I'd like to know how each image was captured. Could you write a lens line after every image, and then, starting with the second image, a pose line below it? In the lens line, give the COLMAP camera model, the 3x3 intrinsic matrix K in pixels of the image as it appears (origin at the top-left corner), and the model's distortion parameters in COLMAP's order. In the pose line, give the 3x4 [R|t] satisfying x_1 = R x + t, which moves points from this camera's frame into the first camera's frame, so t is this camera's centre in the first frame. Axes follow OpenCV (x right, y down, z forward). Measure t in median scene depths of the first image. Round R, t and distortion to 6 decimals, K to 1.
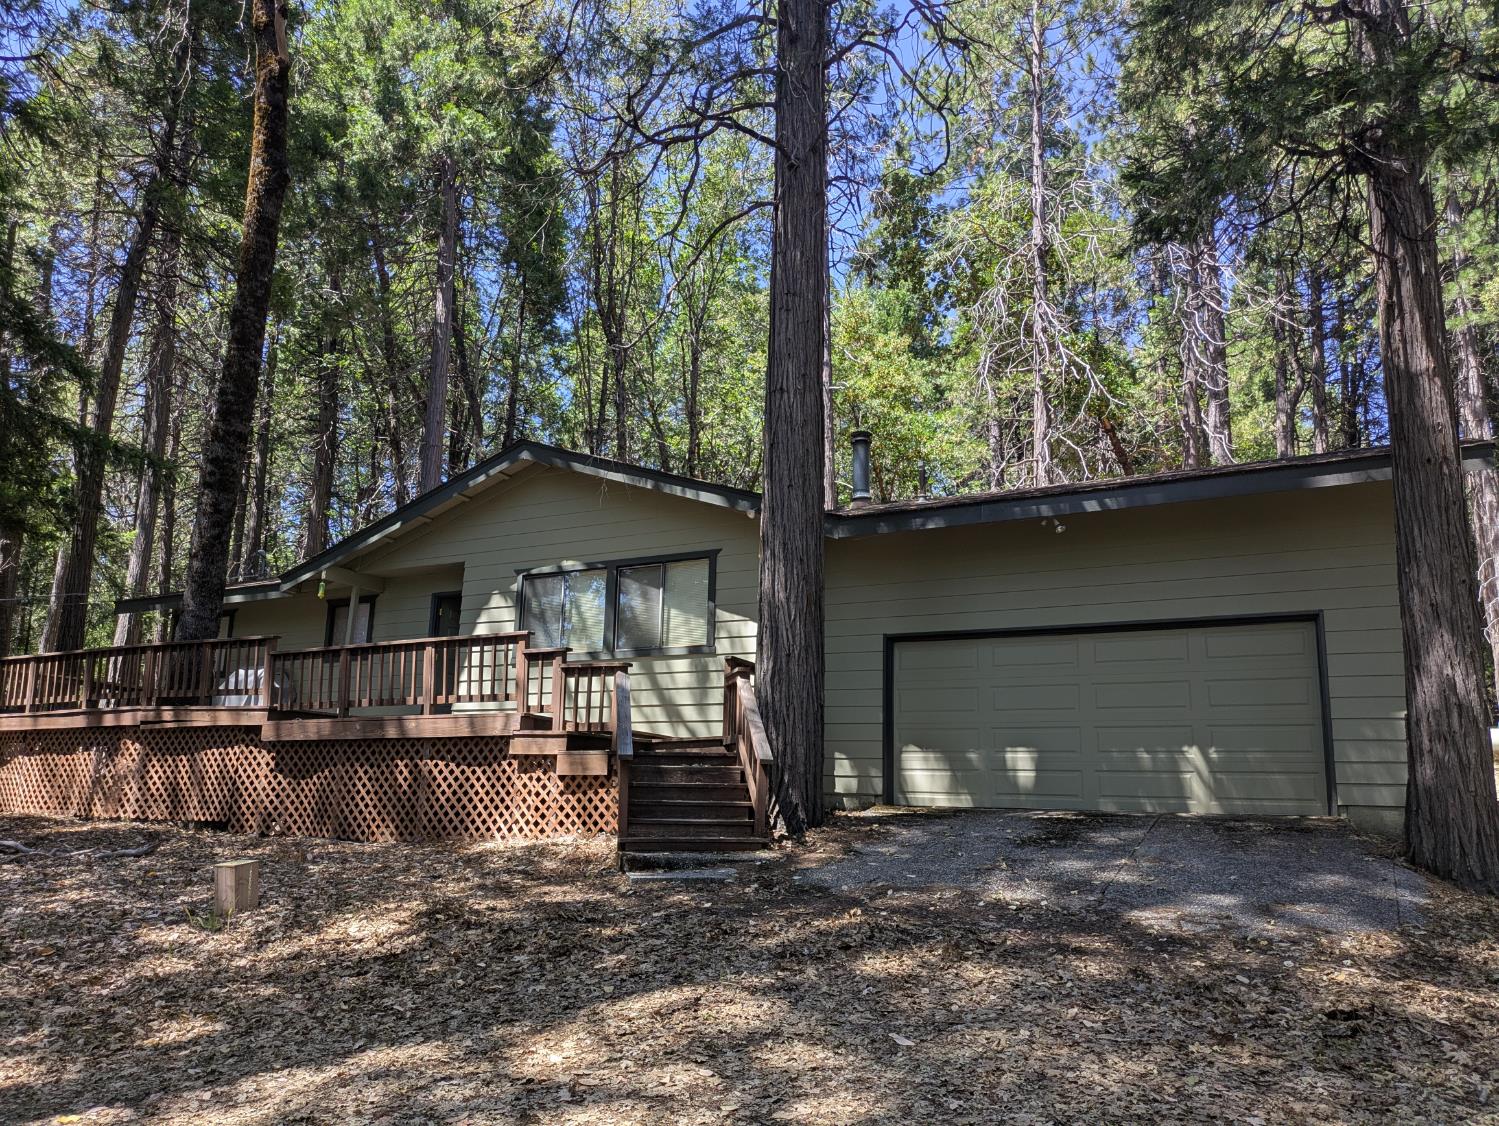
lens RADIAL K [[1118.2, 0, 749.5], [0, 1118.2, 563.0], [0, 0, 1]] dist [0.030518, -0.001603]
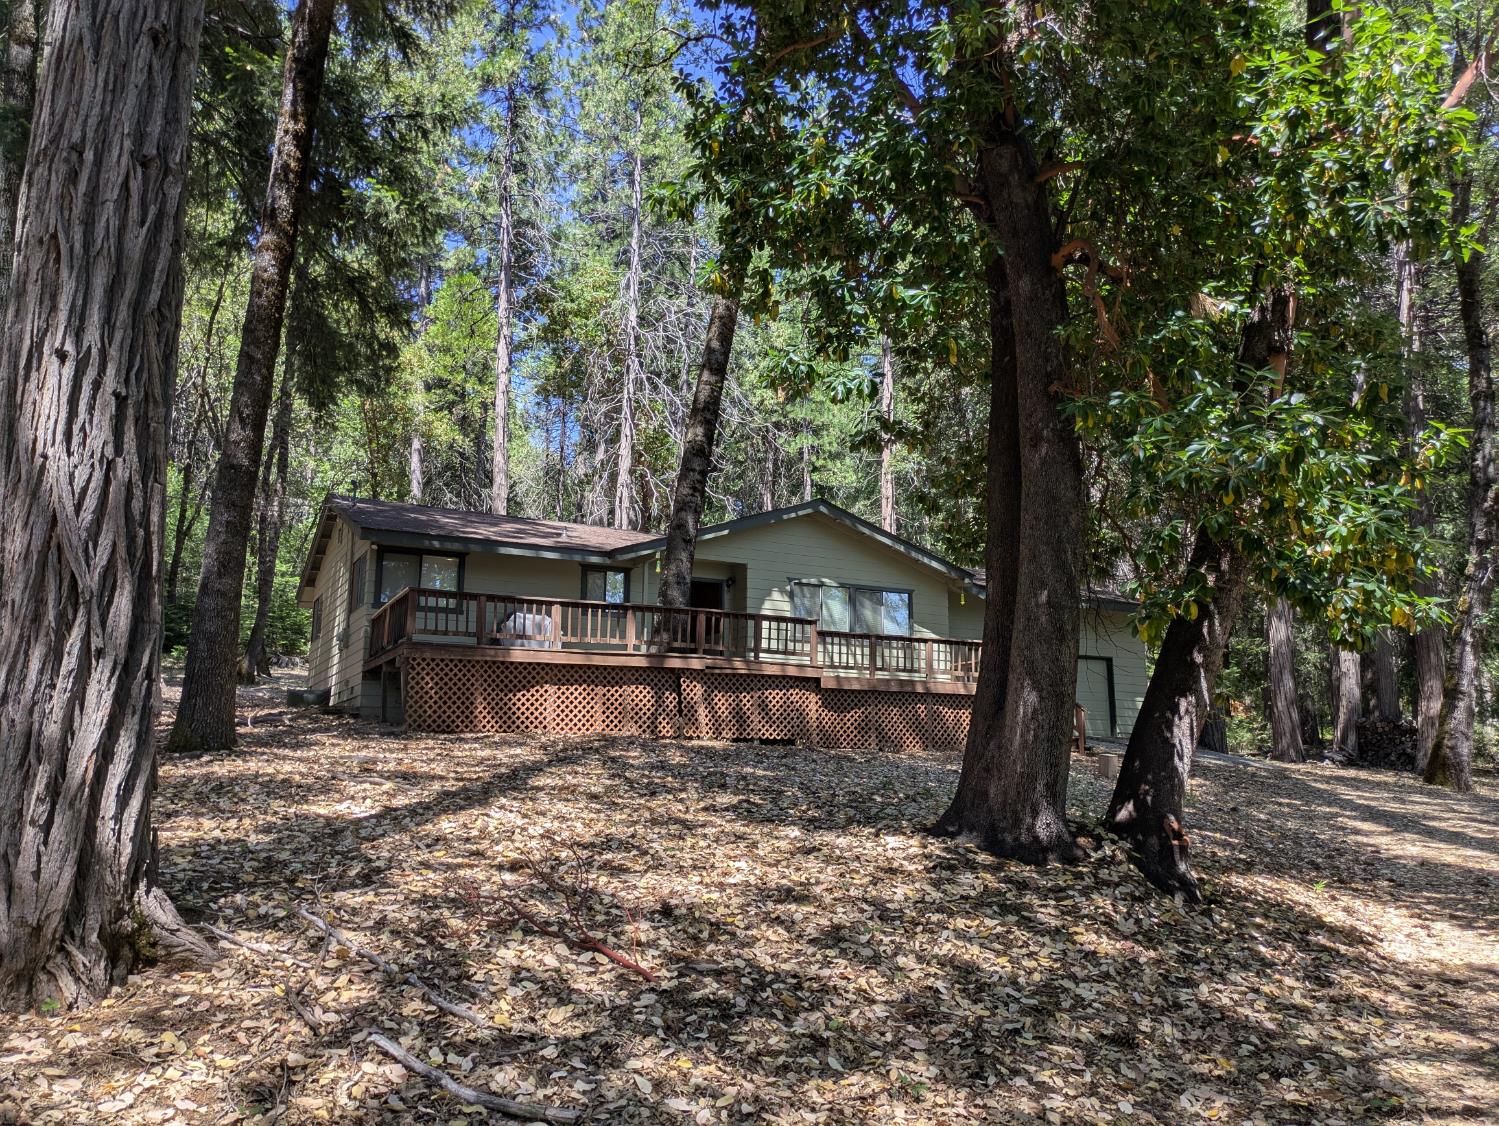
lens RADIAL K [[1118.2, 0, 749.5], [0, 1118.2, 563.0], [0, 0, 1]] dist [0.030518, -0.001603]
pose [[0.553681, 0.133021, 0.822036, -1.543772], [-0.166355, 0.984929, -0.047332, 0.070344], [-0.815943, -0.110543, 0.567465, 0.208923]]
